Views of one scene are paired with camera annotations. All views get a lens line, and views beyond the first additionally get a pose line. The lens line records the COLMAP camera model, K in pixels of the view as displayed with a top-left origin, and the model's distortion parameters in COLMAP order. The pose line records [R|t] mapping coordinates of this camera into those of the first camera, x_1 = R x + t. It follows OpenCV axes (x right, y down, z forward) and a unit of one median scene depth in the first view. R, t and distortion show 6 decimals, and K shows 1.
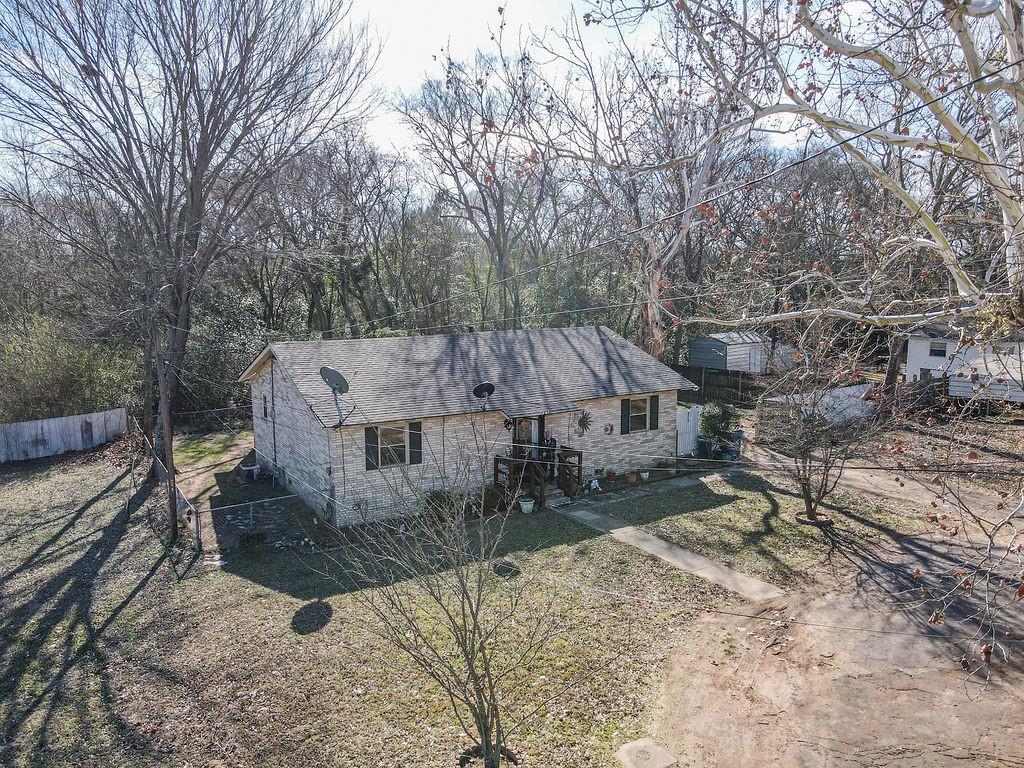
lens RADIAL K [[744.5, 0, 506.8], [0, 744.5, 382.1], [0, 0, 1]] dist [0.014439, -0.007868]
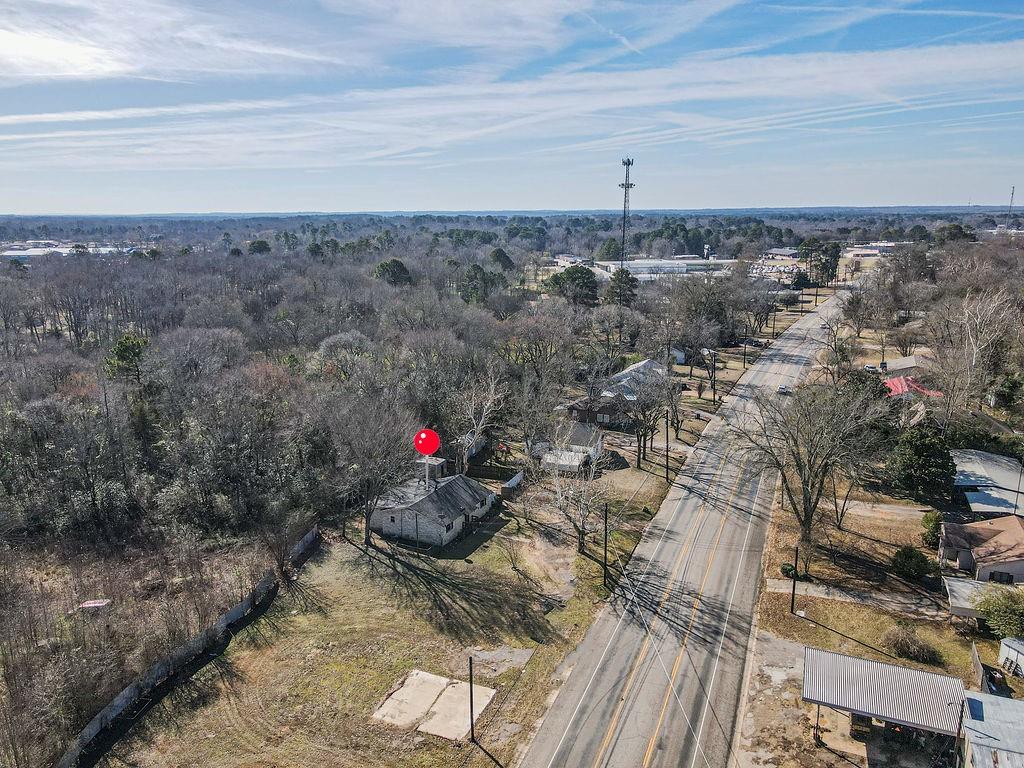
lens RADIAL K [[744.5, 0, 506.8], [0, 744.5, 382.1], [0, 0, 1]] dist [0.014439, -0.007868]
pose [[0.850444, -0.115362, 0.513261, -2.335105], [0.065576, 0.991297, 0.114151, -1.439799], [-0.521963, -0.063422, 0.850607, -3.385327]]
